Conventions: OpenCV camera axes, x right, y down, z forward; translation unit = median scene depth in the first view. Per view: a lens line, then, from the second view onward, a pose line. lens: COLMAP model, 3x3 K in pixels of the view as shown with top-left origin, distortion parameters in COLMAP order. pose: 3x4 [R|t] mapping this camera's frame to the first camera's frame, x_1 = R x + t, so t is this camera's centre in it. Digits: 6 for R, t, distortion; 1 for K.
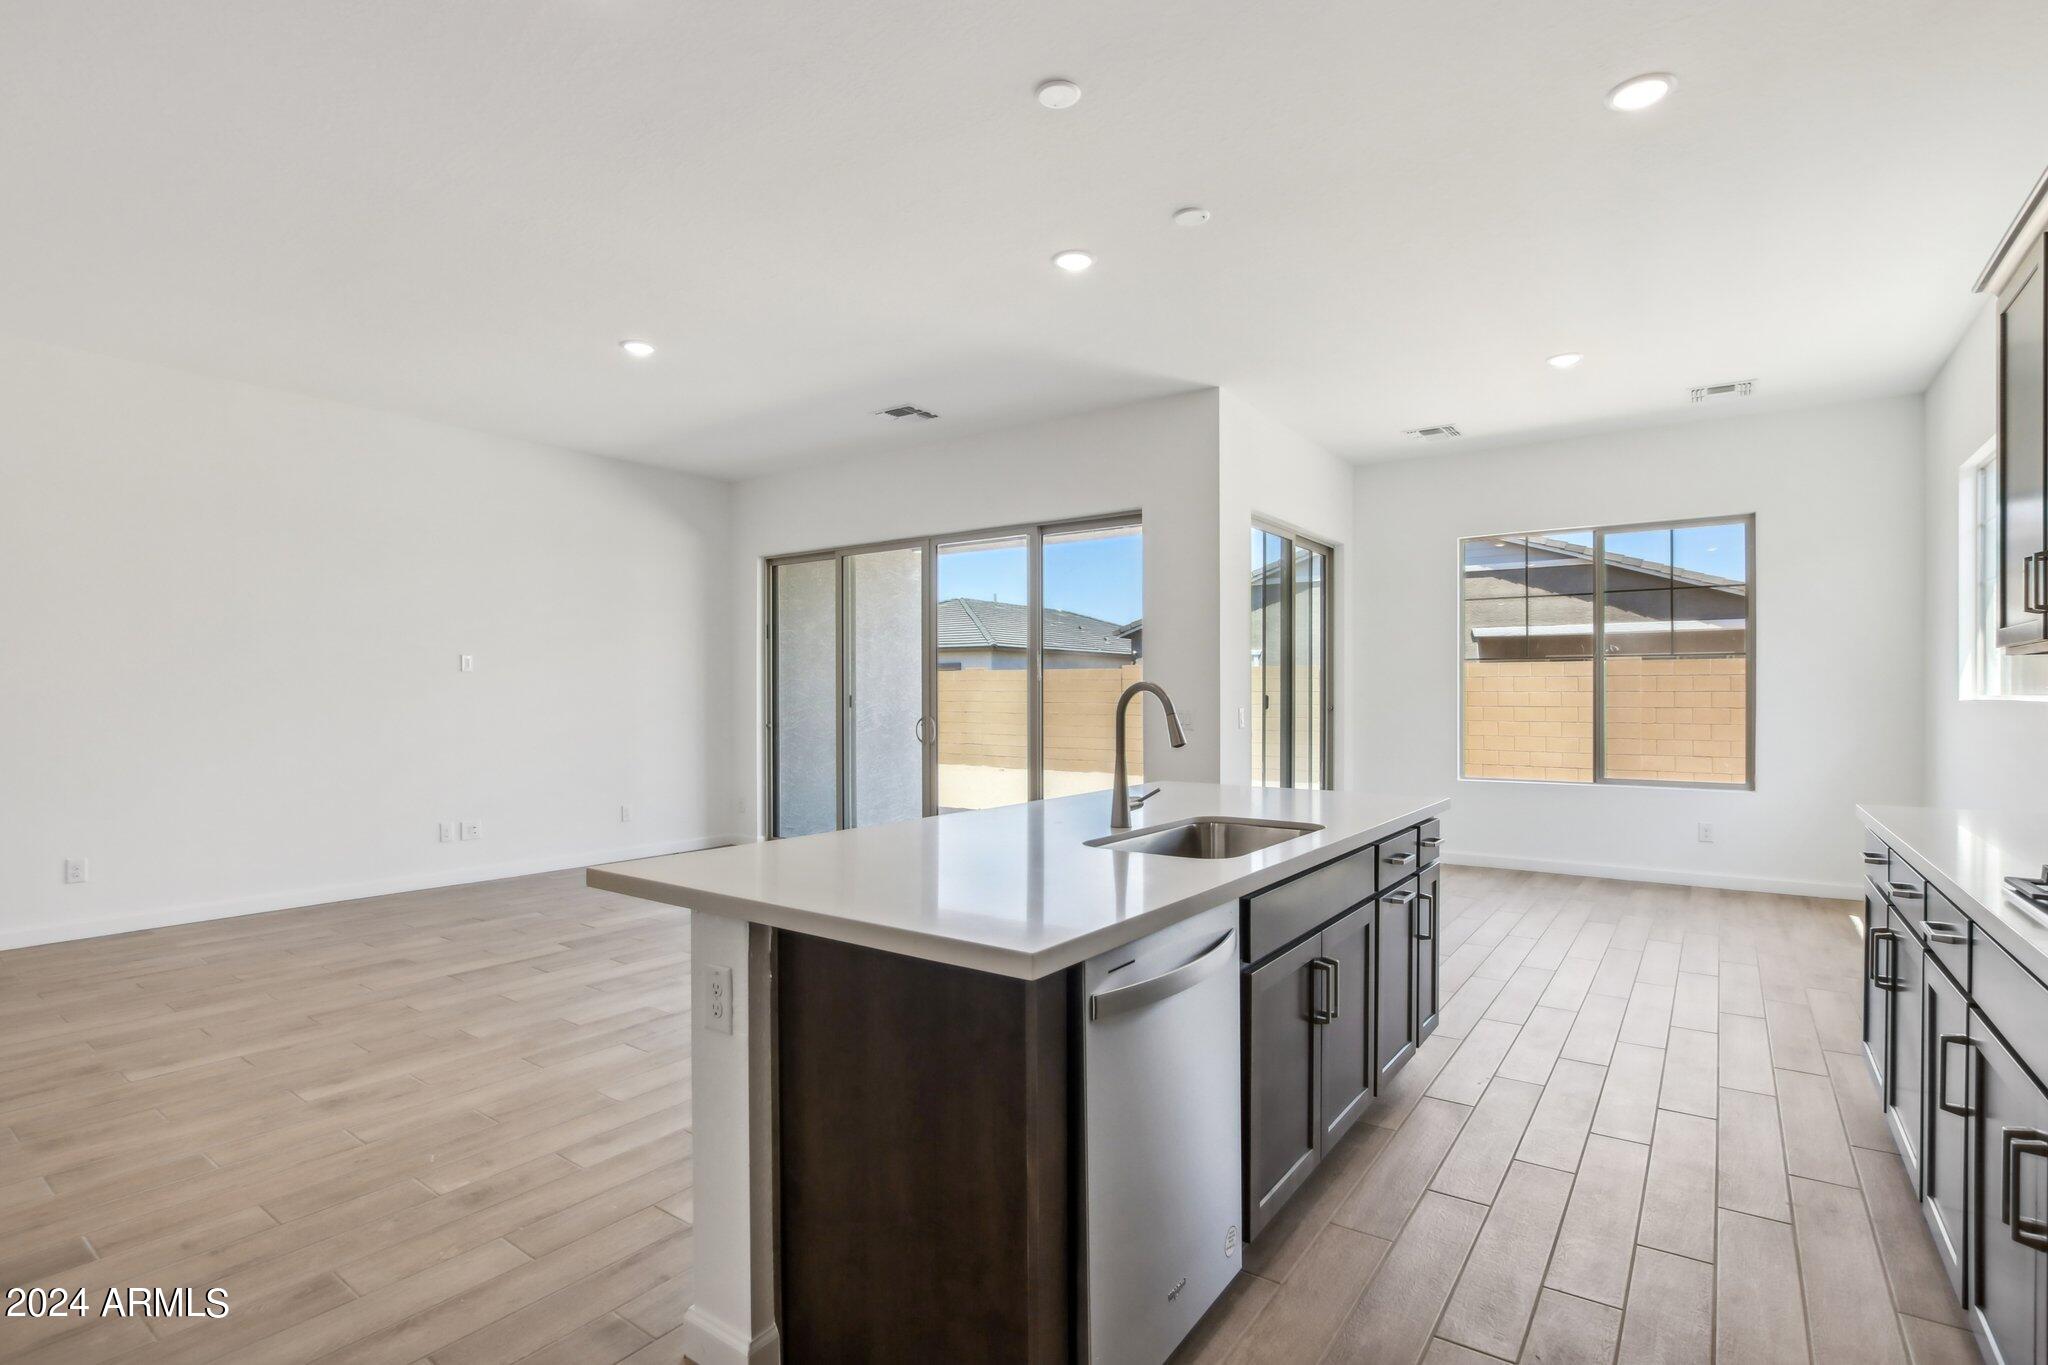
lens RADIAL K [[984.0, 0, 1018.6], [0, 984.0, 696.4], [0, 0, 1]] dist [-0.024153, 0.001840]
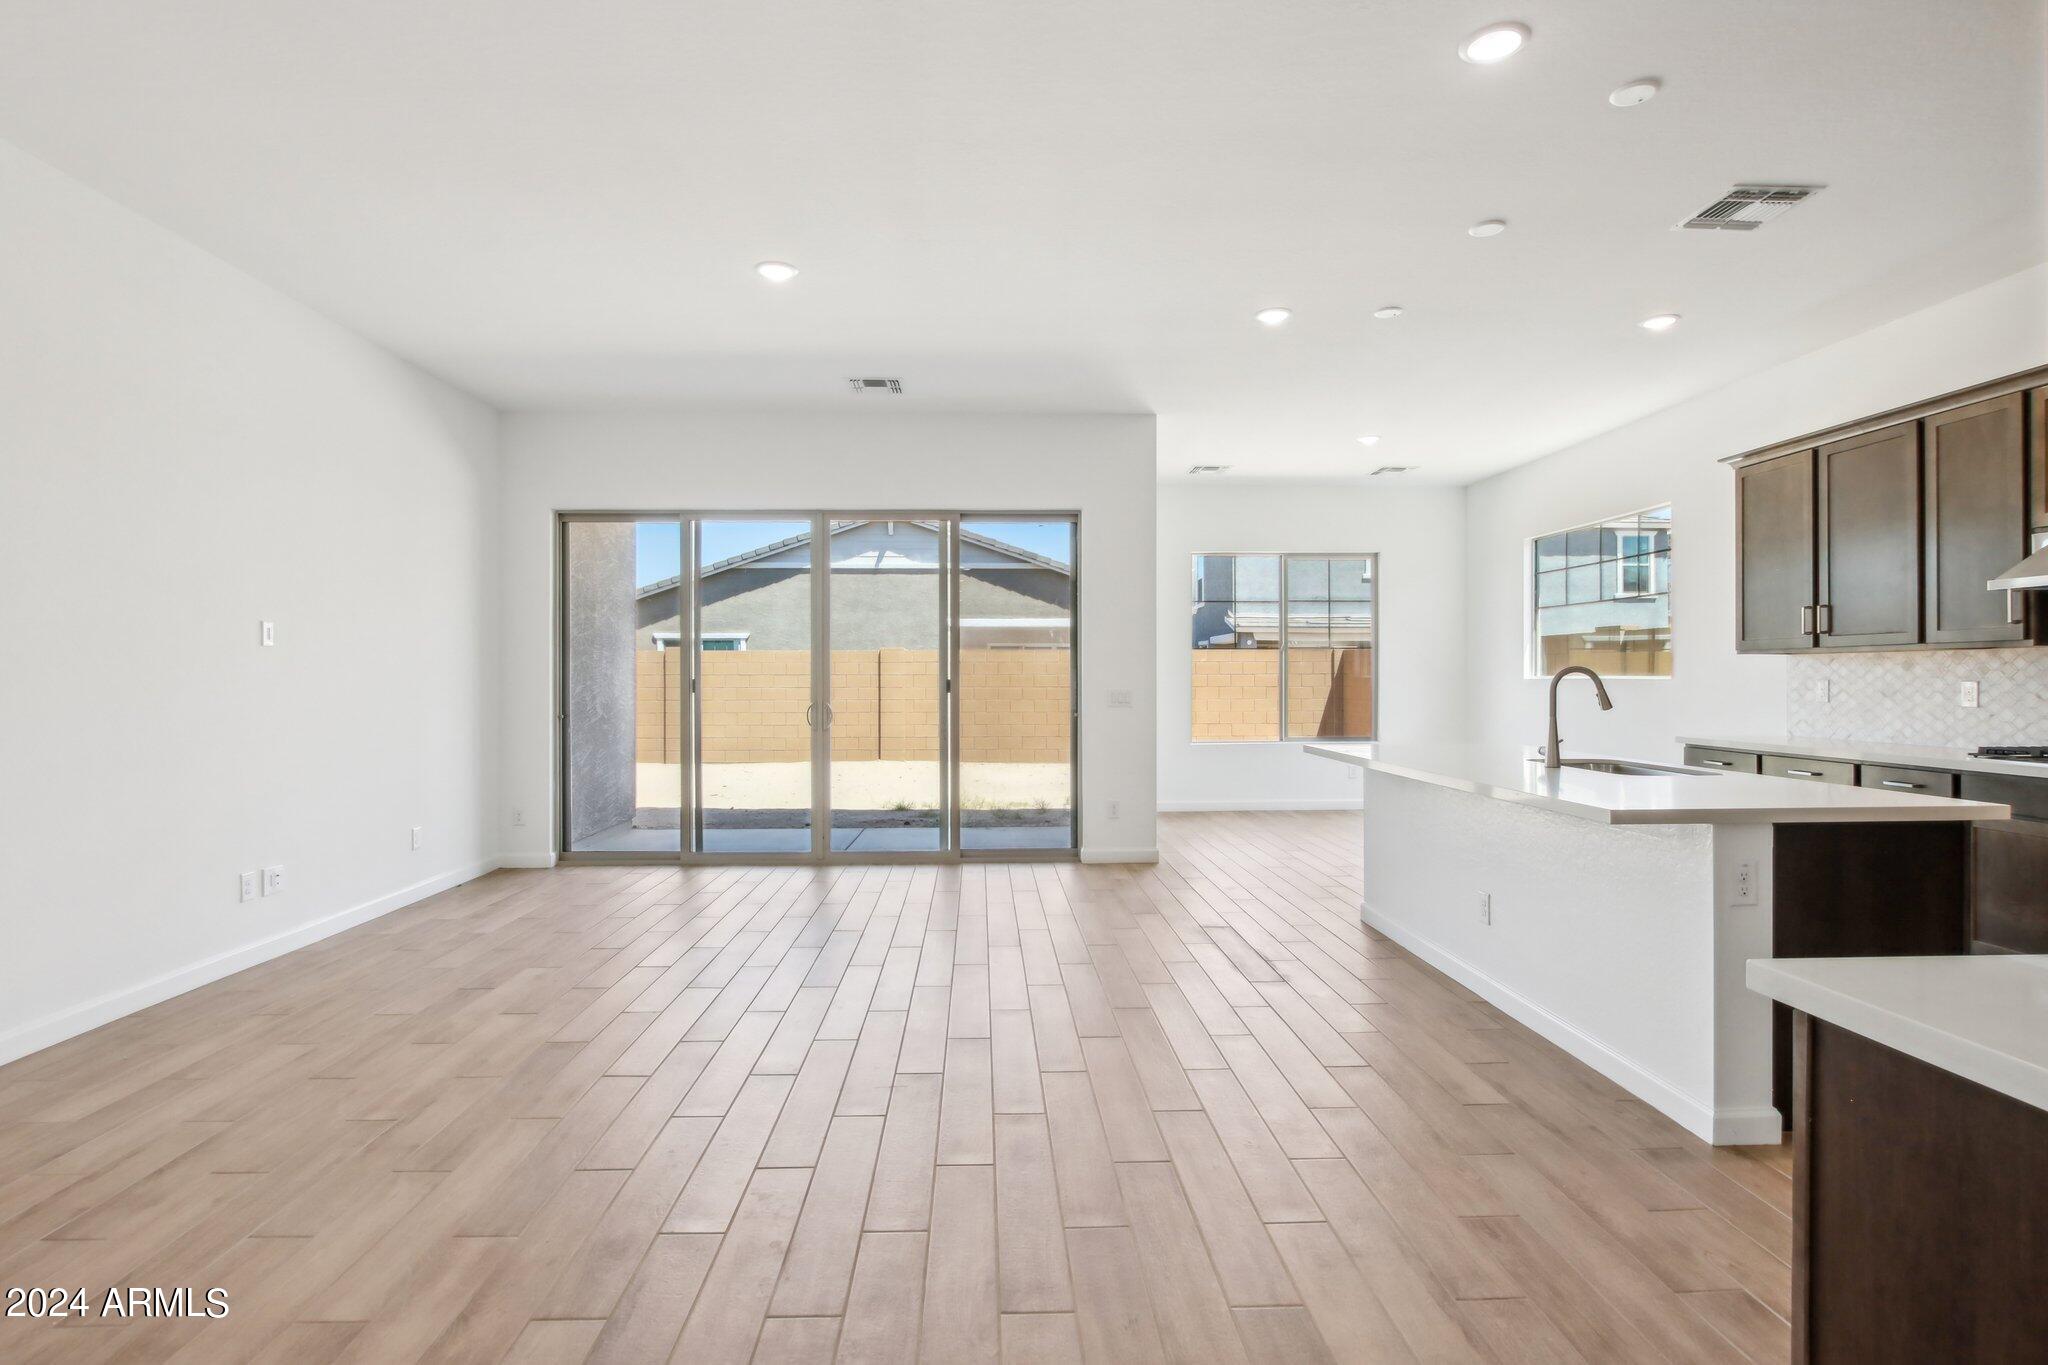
lens RADIAL K [[992.9, 0, 1024.4], [0, 992.9, 671.2], [0, 0, 1]] dist [-0.020028, 0.000804]
pose [[0.783524, 0.001093, 0.621361, -0.574528], [0.004426, 0.999963, -0.007340, -0.000215], [-0.621346, 0.008501, 0.783490, 0.144761]]
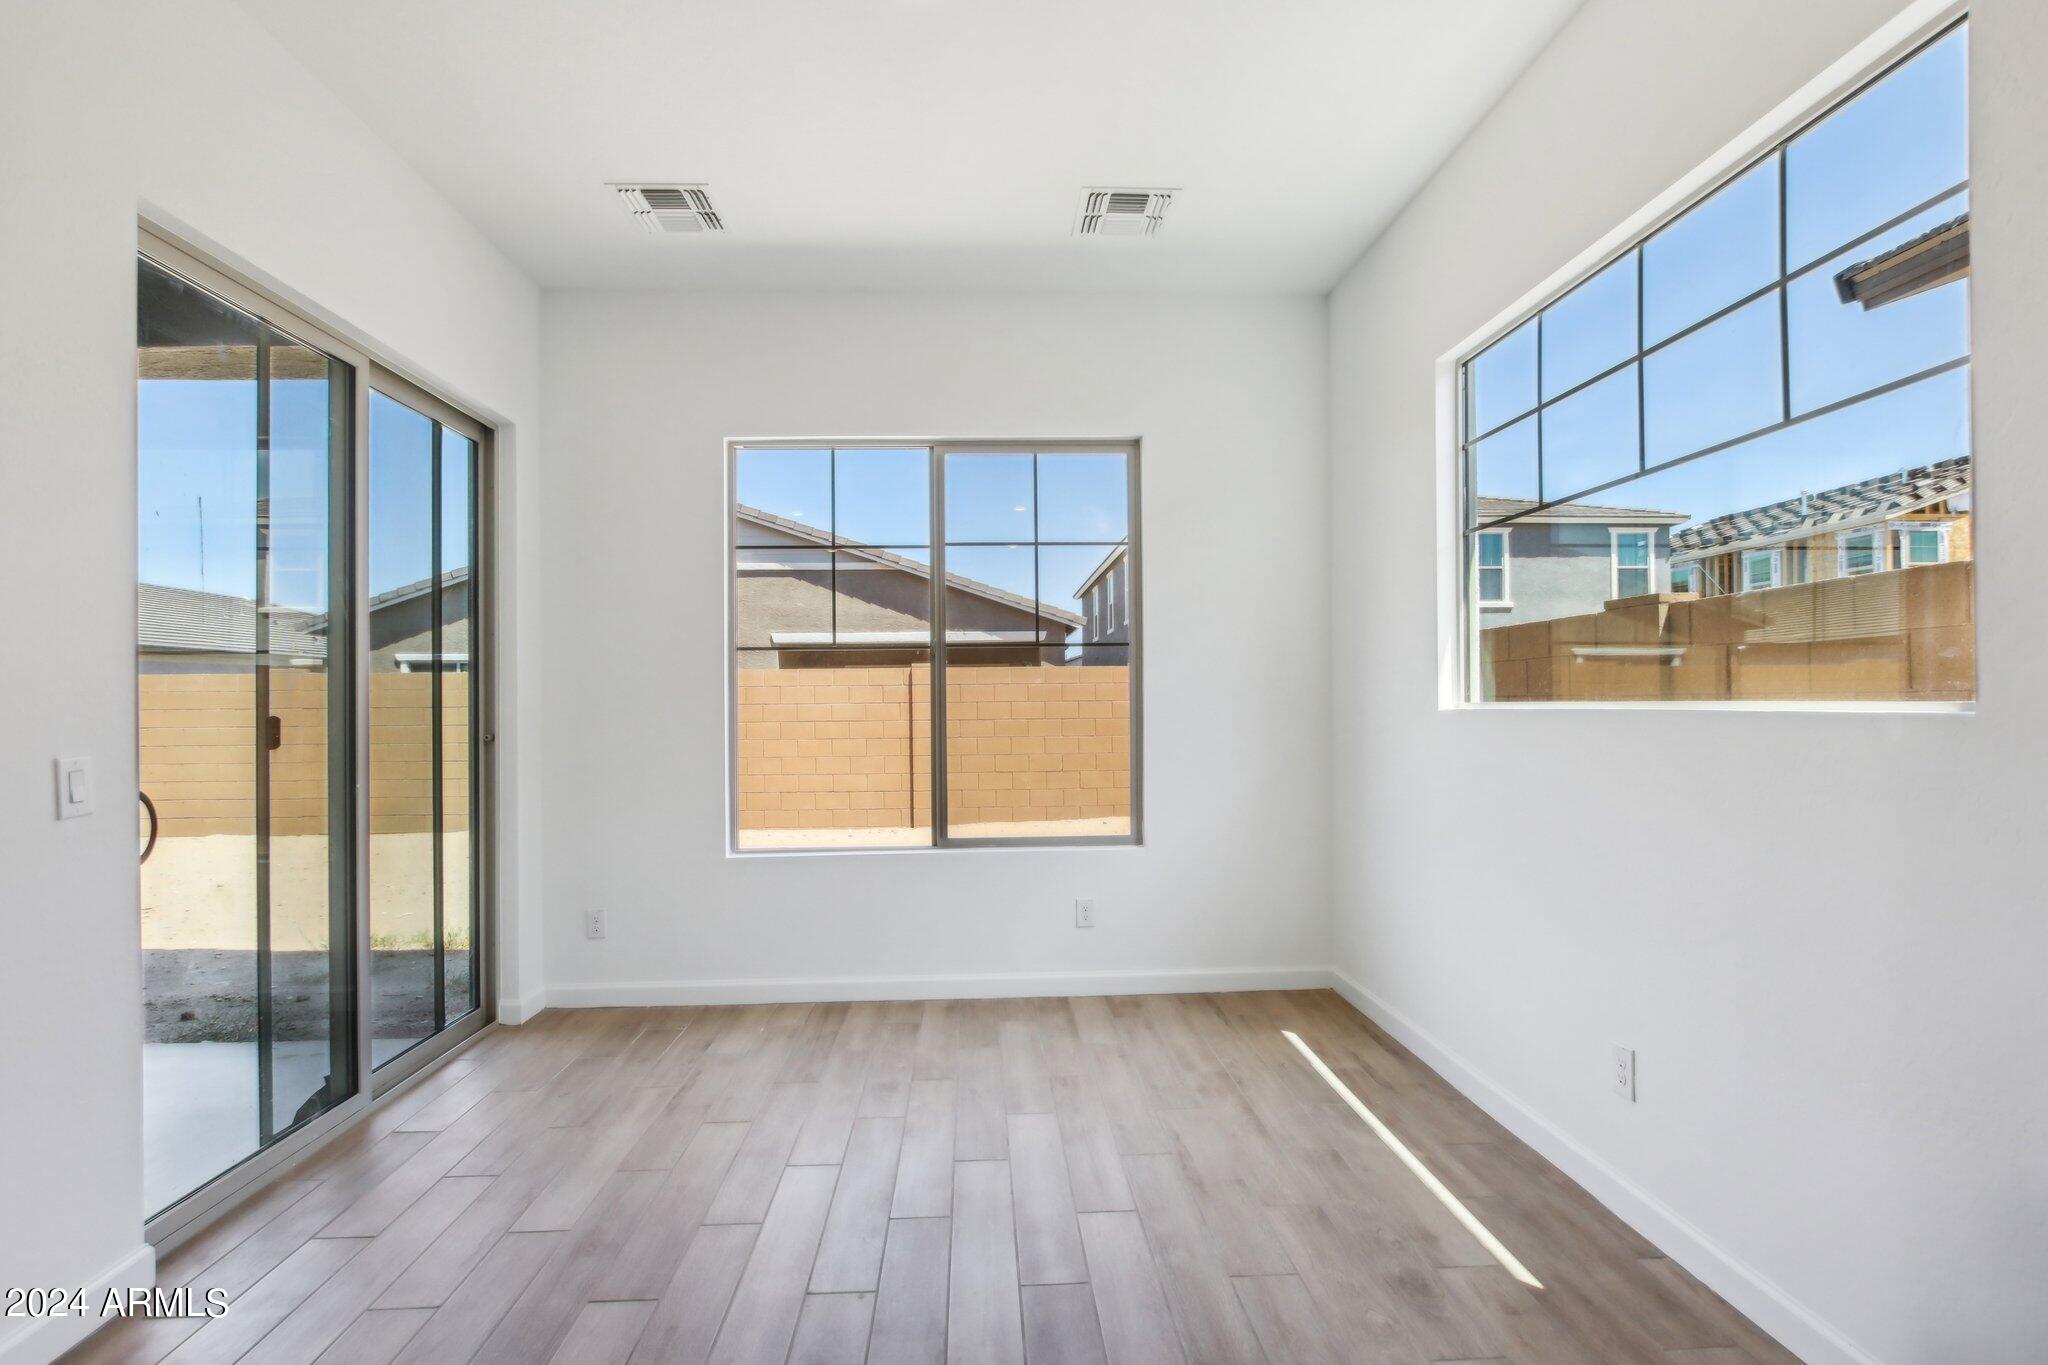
lens RADIAL K [[984.0, 0, 1018.6], [0, 984.0, 696.4], [0, 0, 1]] dist [-0.024153, 0.001840]
pose [[0.782213, -0.003986, 0.622998, 0.247884], [0.012205, 0.999886, -0.008928, -0.002221], [-0.622891, 0.014587, 0.782173, 0.489444]]
